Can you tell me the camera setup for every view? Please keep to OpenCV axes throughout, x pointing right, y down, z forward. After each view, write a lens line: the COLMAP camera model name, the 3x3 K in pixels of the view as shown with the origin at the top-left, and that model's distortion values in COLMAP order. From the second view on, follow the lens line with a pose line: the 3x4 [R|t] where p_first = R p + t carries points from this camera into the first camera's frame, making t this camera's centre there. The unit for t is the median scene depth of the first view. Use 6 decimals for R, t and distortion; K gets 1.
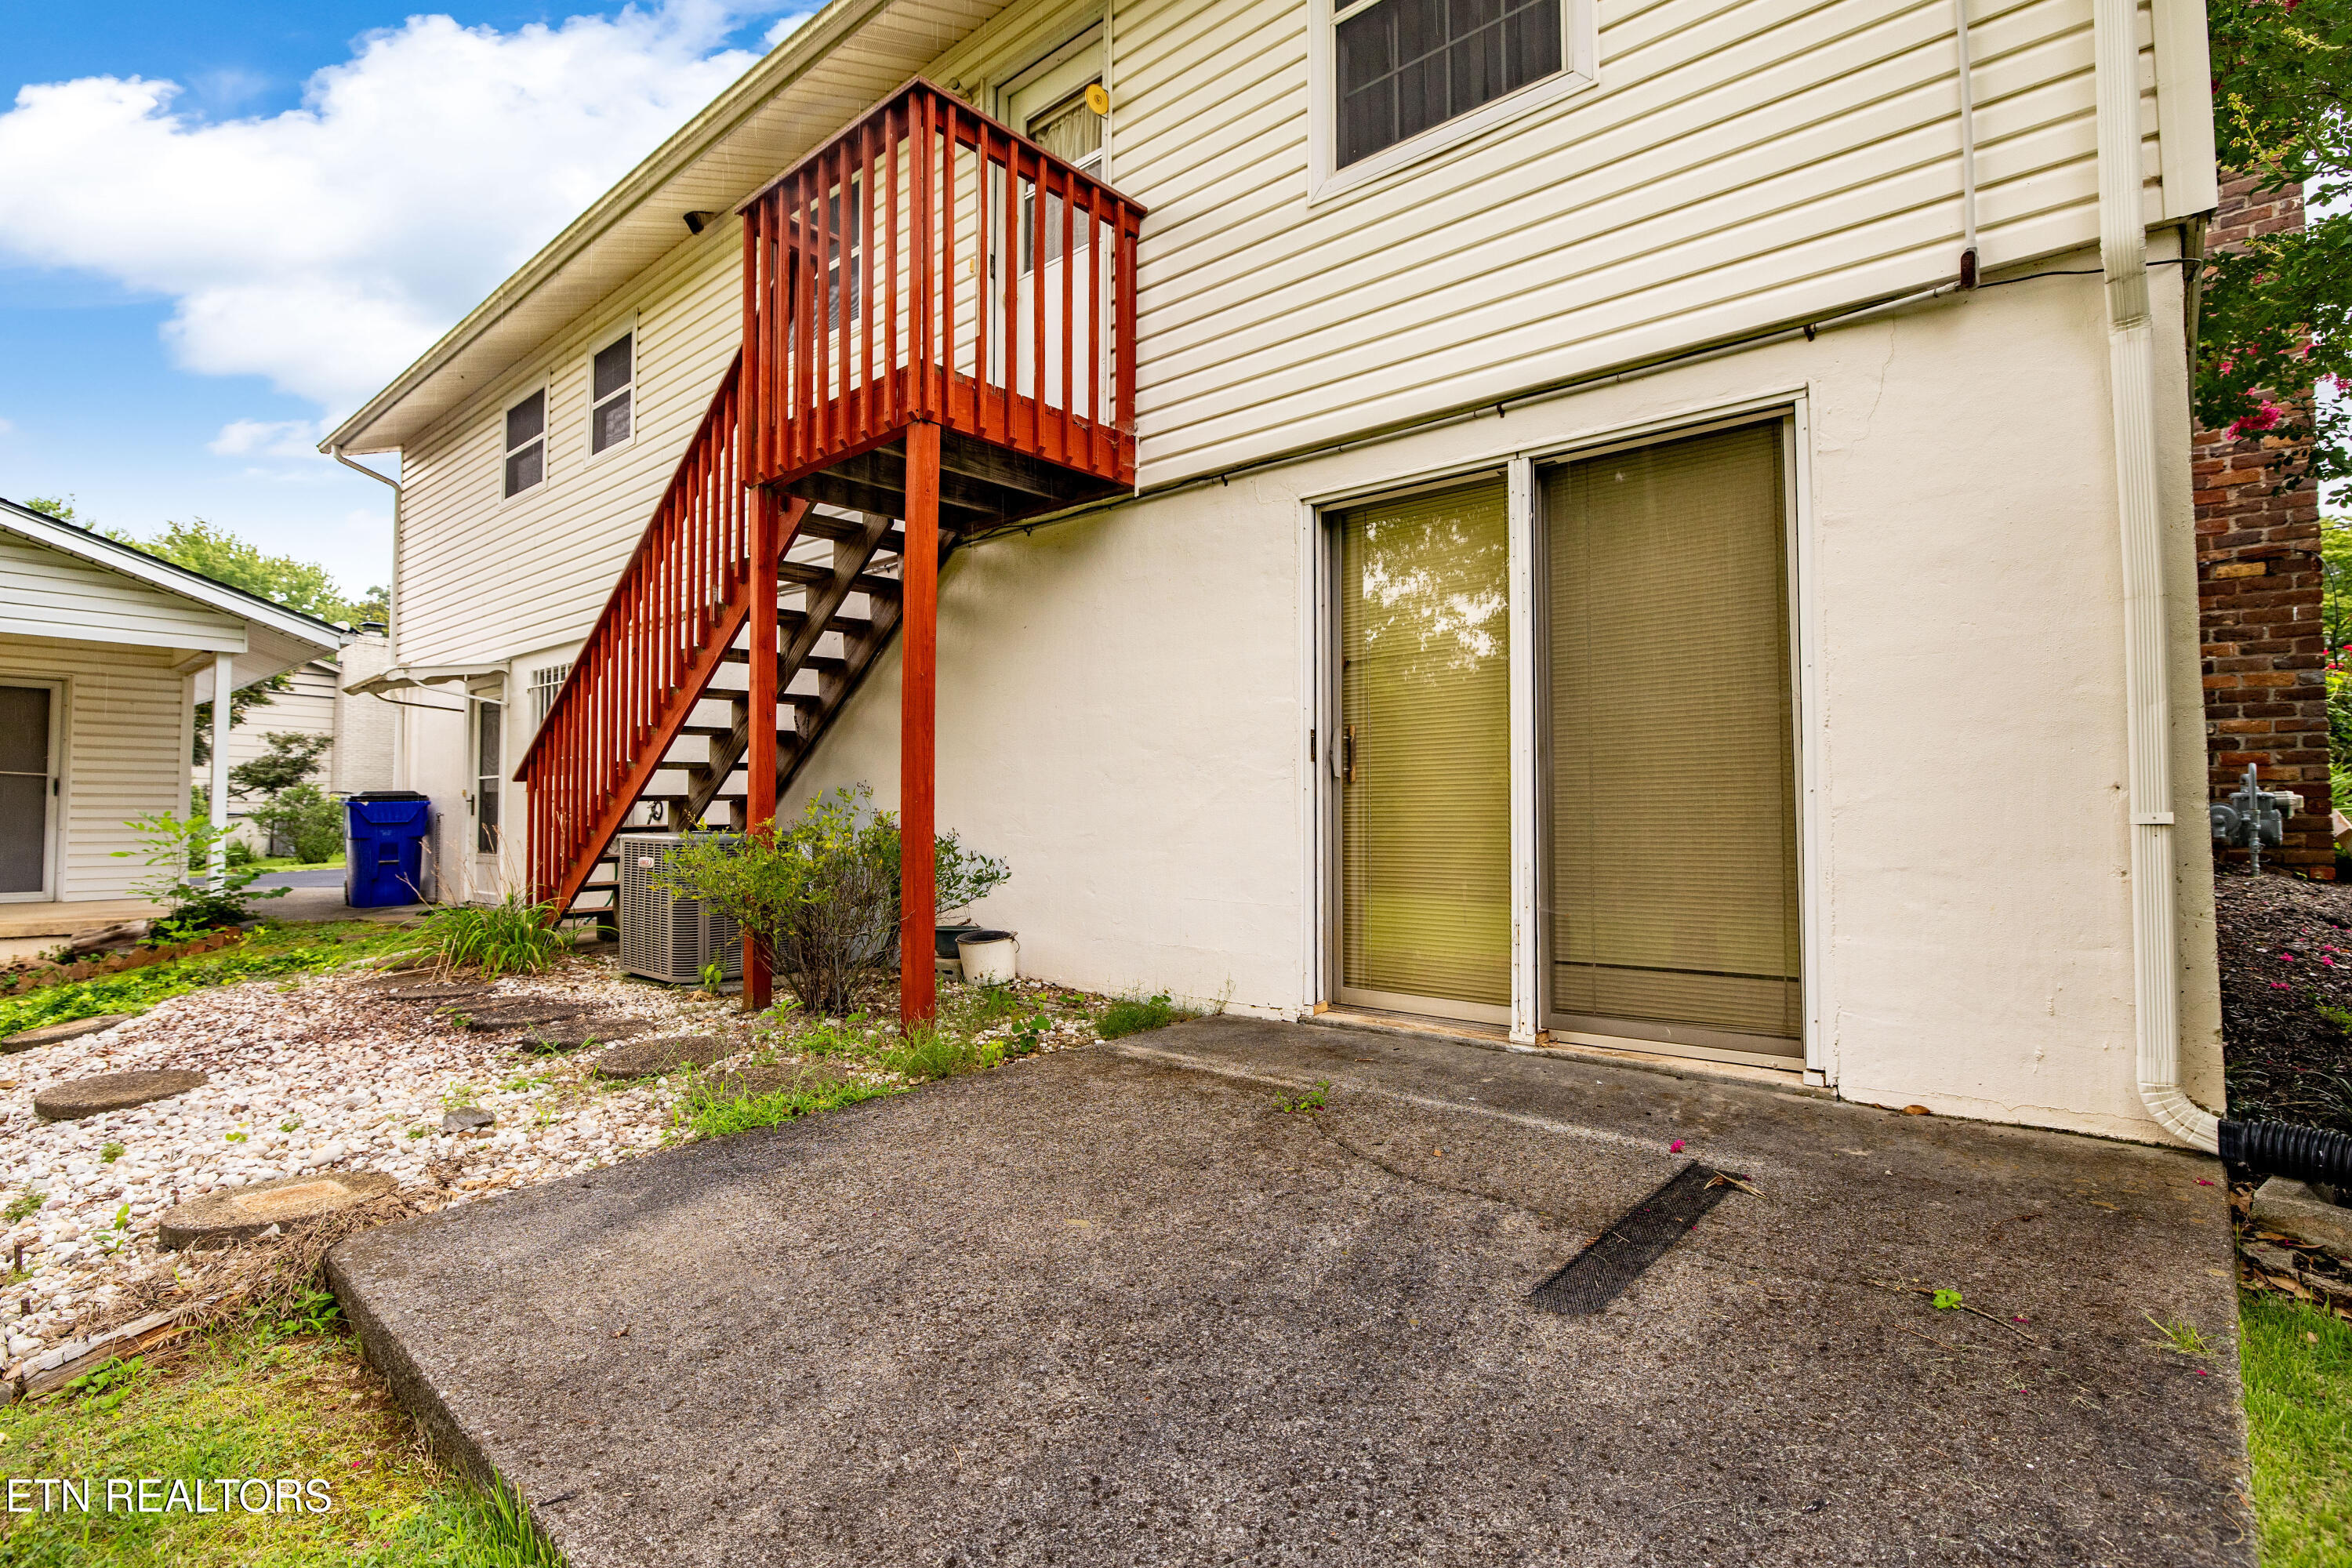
lens RADIAL K [[1111.3, 0, 1160.5], [0, 1111.3, 771.3], [0, 0, 1]] dist [-0.005045, 0.000301]
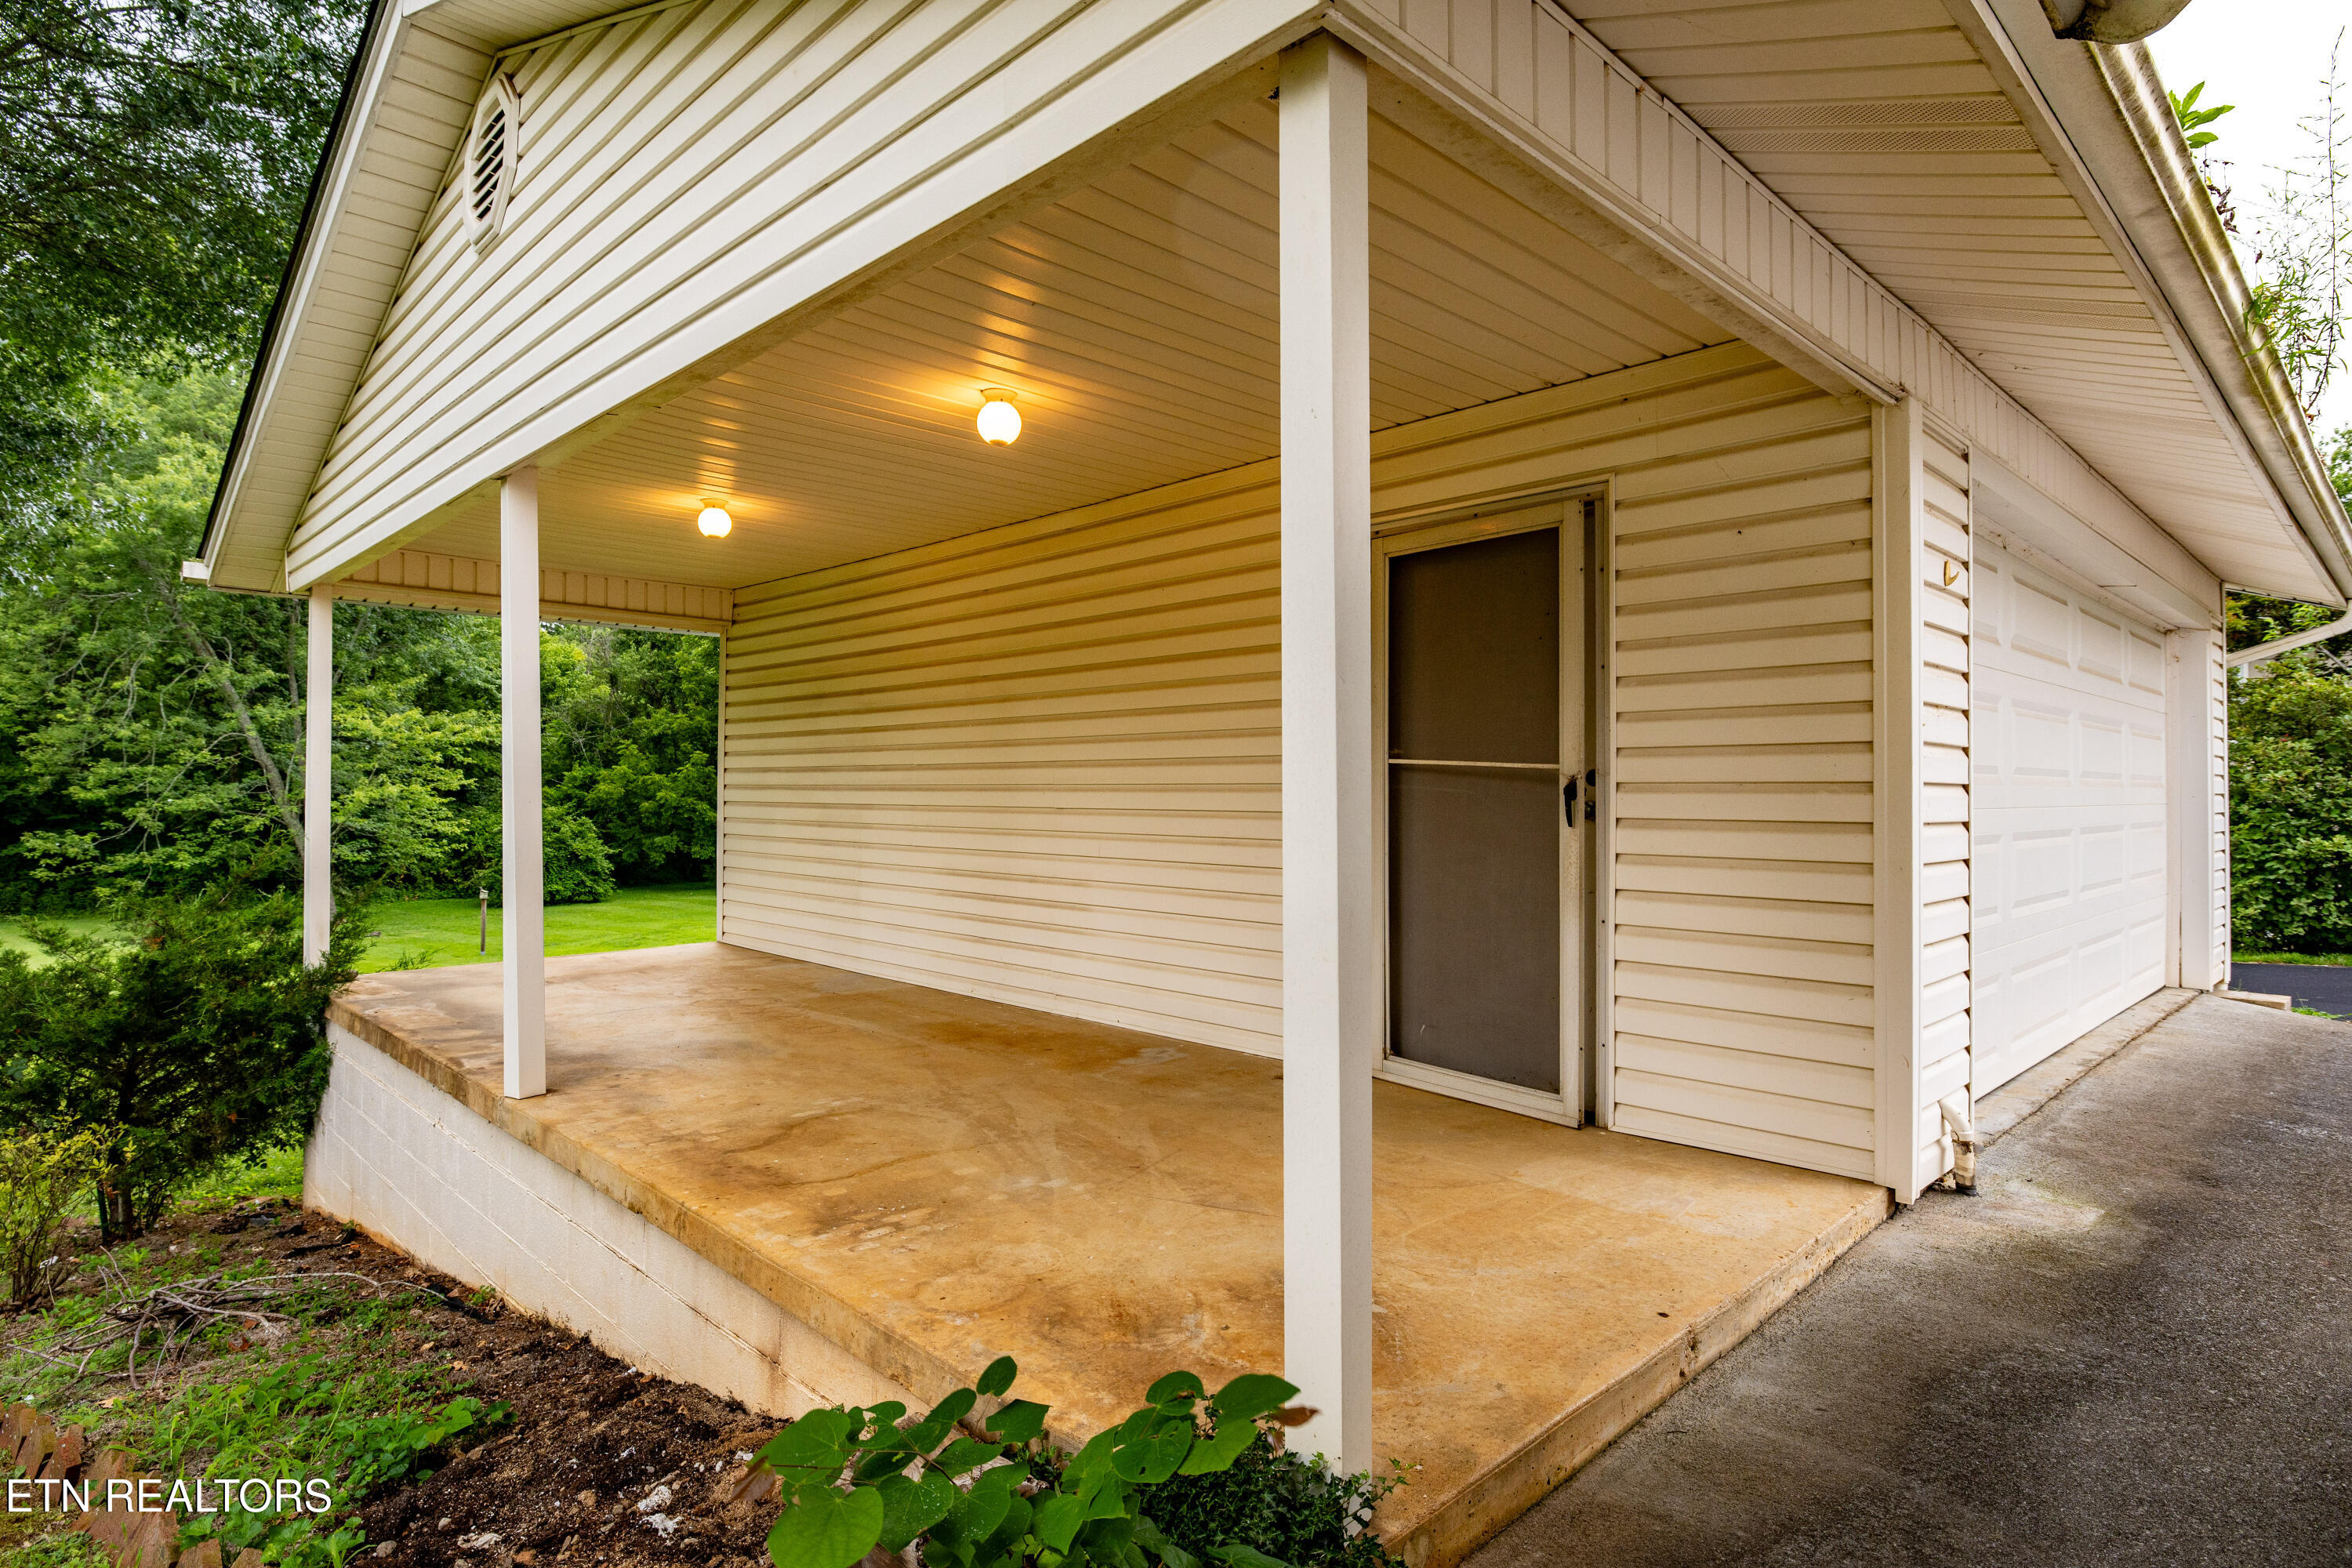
lens RADIAL K [[1265.8, 0, 1176.5], [0, 1265.8, 786.9], [0, 0, 1]] dist [0.003199, -0.001674]
pose [[-0.079352, -0.000866, -0.996846, -1.219559], [0.031744, 0.999490, -0.003395, 0.012495], [0.996341, -0.031913, -0.079284, 1.880370]]
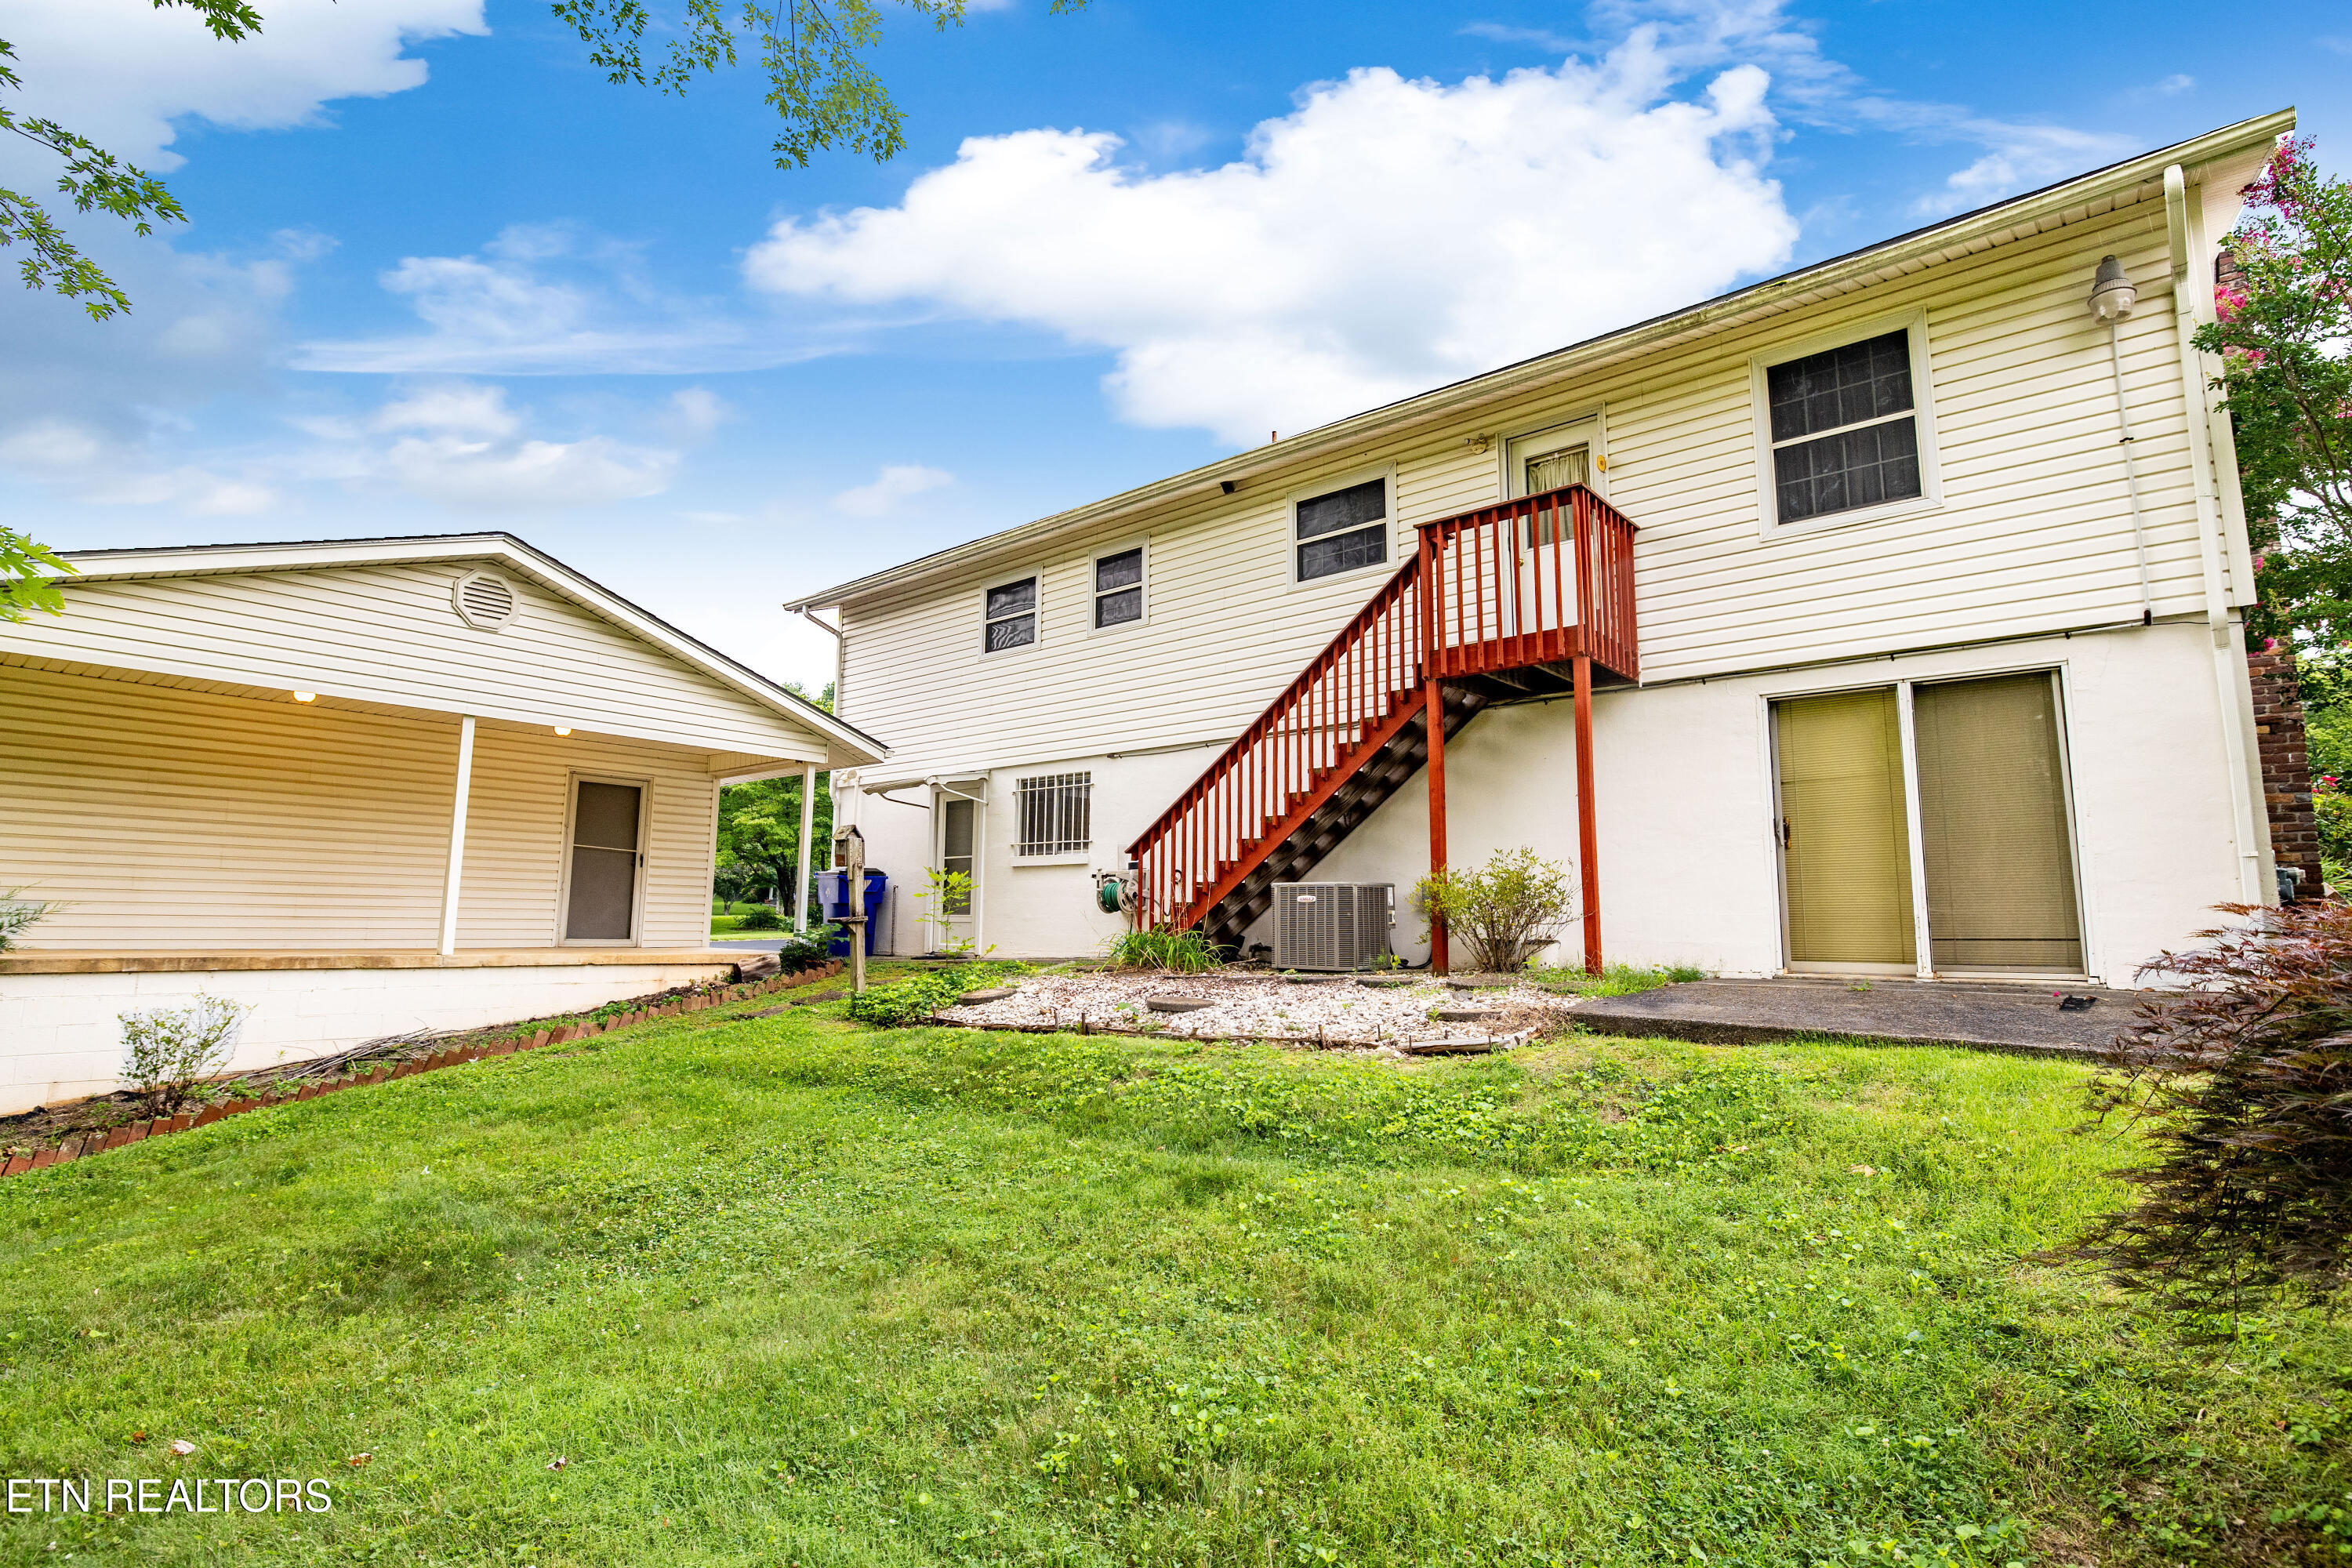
lens RADIAL K [[1111.3, 0, 1170.8], [0, 1111.3, 779.0], [0, 0, 1]] dist [-0.005045, 0.000301]
pose [[0.999865, 0.011910, 0.011308, -0.782269], [-0.010810, 0.995624, -0.092822, 0.069515], [-0.012365, 0.092687, 0.995619, -0.730413]]
